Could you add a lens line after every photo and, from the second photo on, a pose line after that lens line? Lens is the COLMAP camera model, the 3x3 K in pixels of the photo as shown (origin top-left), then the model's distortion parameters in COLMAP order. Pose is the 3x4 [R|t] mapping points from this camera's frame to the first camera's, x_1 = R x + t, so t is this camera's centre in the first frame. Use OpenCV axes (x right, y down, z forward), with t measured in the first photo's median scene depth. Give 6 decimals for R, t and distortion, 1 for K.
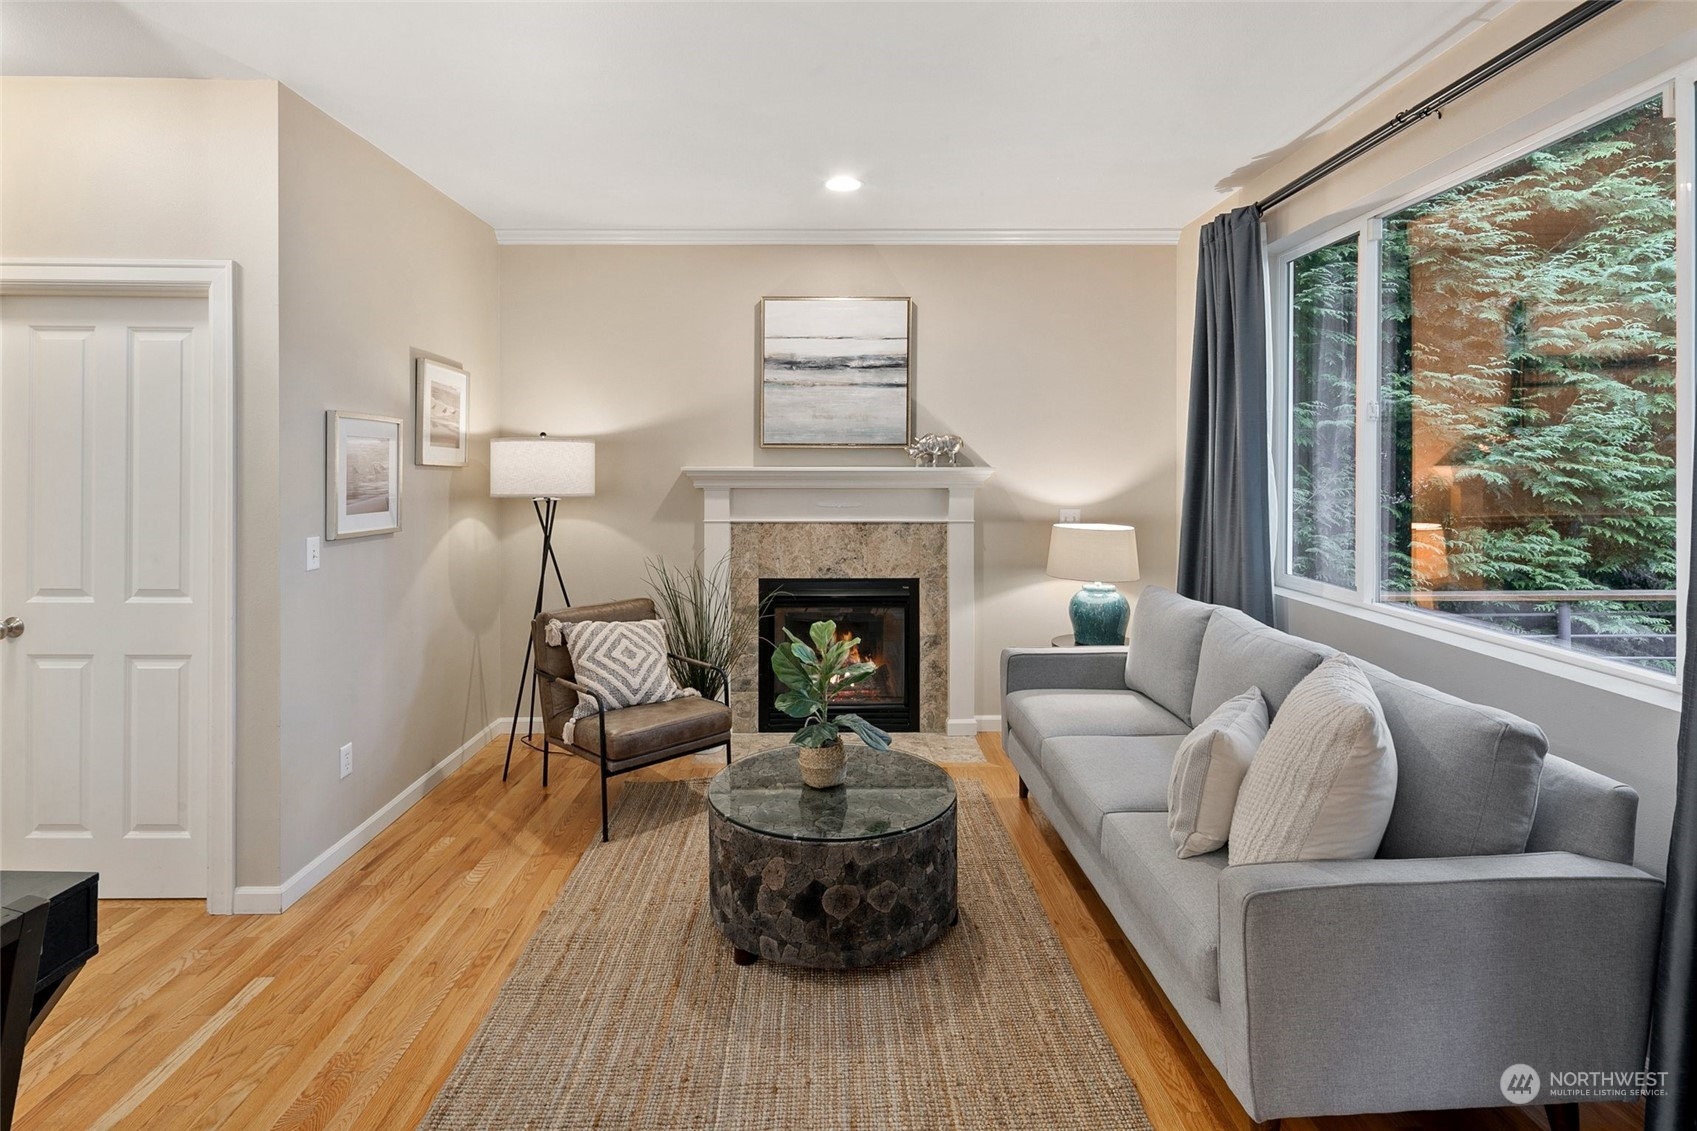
lens RADIAL K [[849.2, 0, 846.0], [0, 849.2, 470.6], [0, 0, 1]] dist [0.017826, -0.006819]
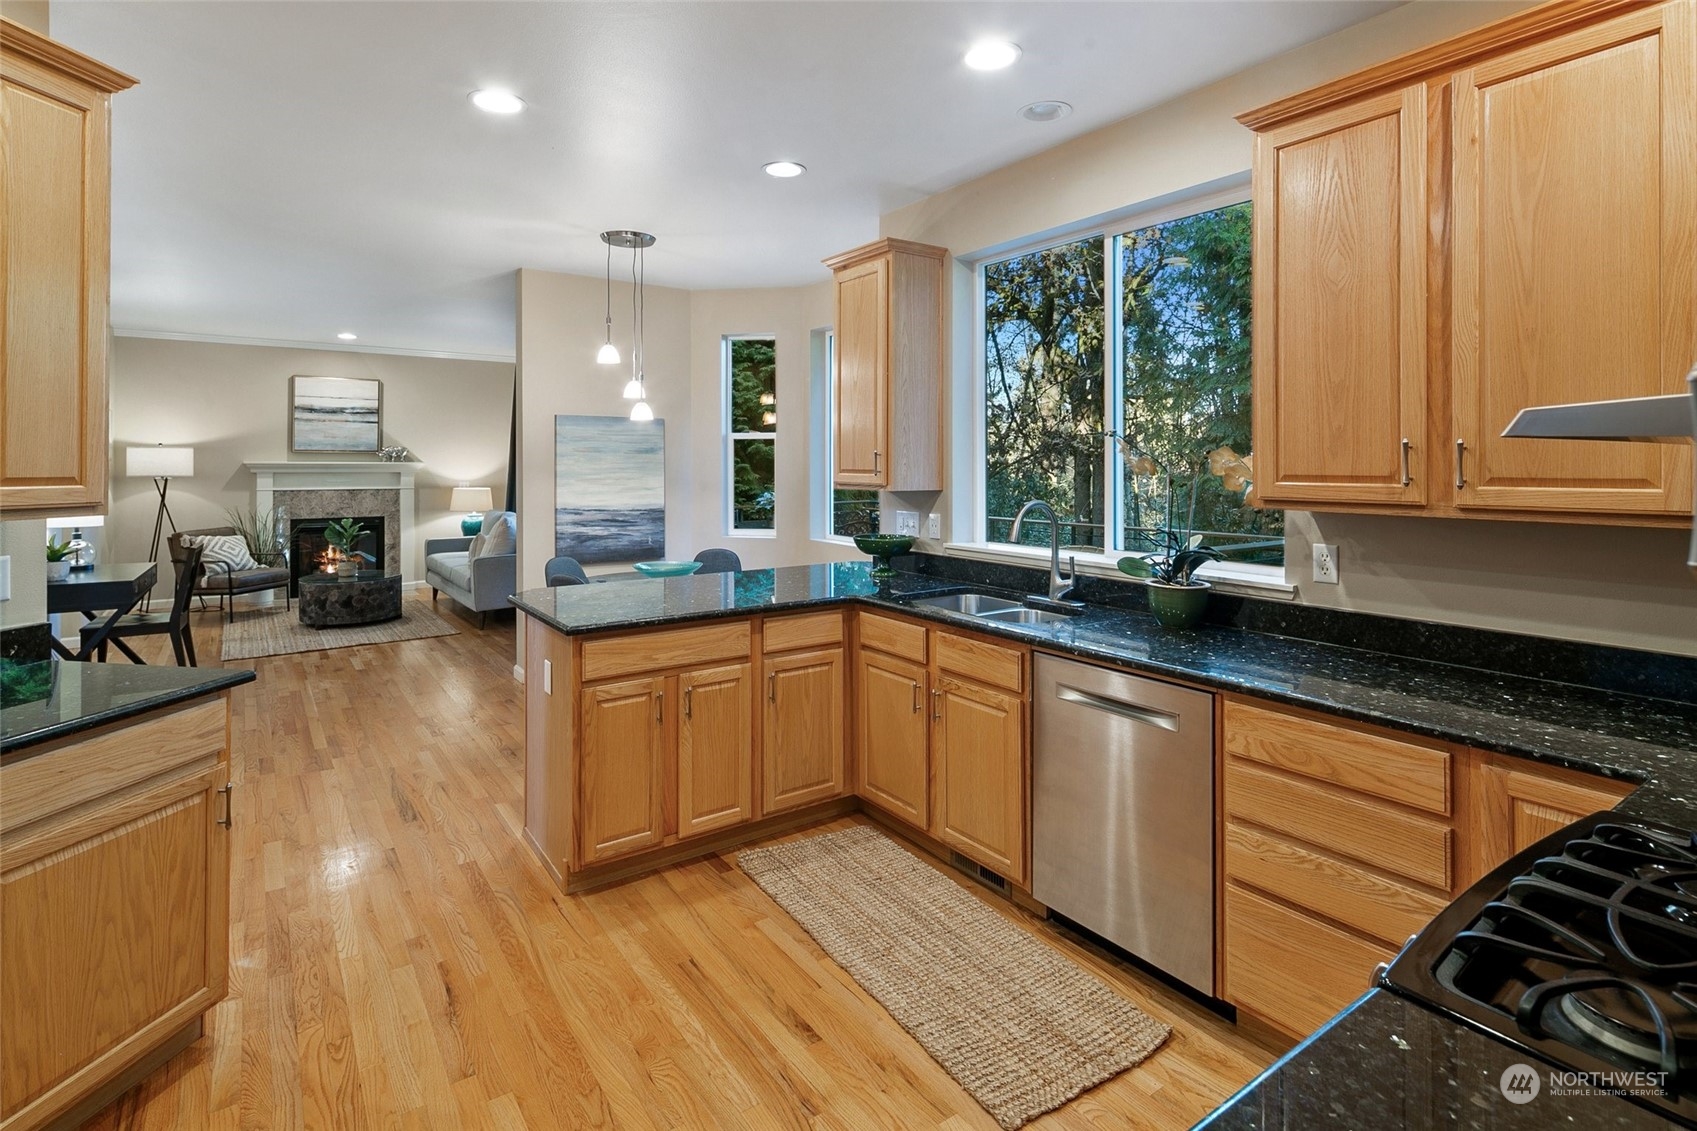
lens RADIAL K [[825.1, 0, 844.3], [0, 825.1, 464.8], [0, 0, 1]] dist [0.001577, -0.000271]
pose [[0.821741, 0.001537, 0.569859, -0.165670], [-0.000173, 0.999997, -0.002448, 0.008532], [-0.569861, 0.001913, 0.821739, -1.533586]]
